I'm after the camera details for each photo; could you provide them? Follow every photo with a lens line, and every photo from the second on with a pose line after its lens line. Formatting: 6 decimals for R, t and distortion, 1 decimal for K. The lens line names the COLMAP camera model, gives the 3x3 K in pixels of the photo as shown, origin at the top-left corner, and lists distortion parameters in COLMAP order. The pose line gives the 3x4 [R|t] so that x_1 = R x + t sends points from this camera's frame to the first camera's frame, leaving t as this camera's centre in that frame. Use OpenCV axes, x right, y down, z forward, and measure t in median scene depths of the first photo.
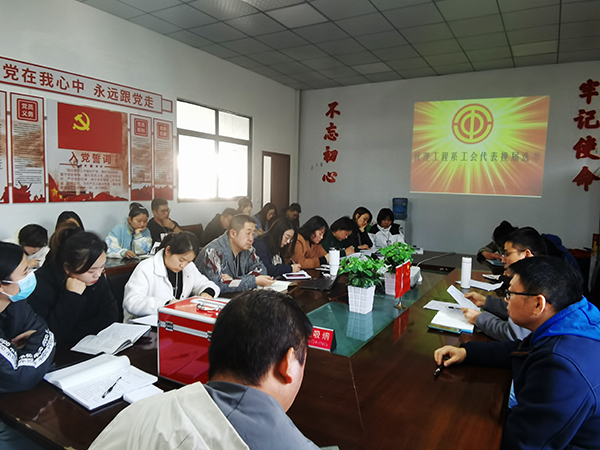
lens RADIAL K [[450.1, 0, 298.4], [0, 450.1, 228.4], [0, 0, 1]] dist [-0.038983, -0.006682]
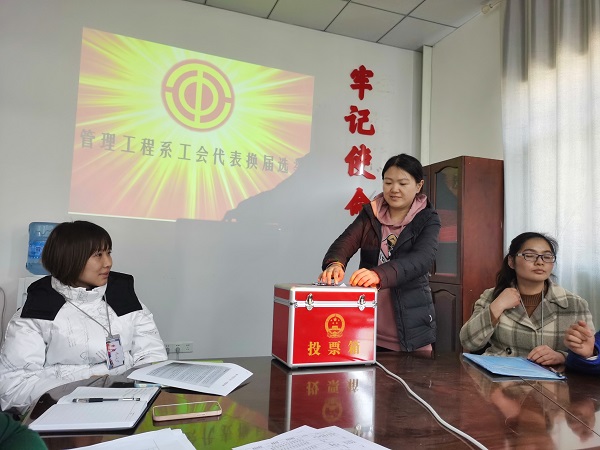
lens RADIAL K [[468.1, 0, 300.3], [0, 468.1, 226.2], [0, 0, 1]] dist [0.017804, -0.011765]
pose [[0.609708, 0.063595, 0.790071, 0.021471], [0.056661, 0.990729, -0.123473, 0.003089], [-0.790598, 0.120049, 0.600452, 0.596104]]
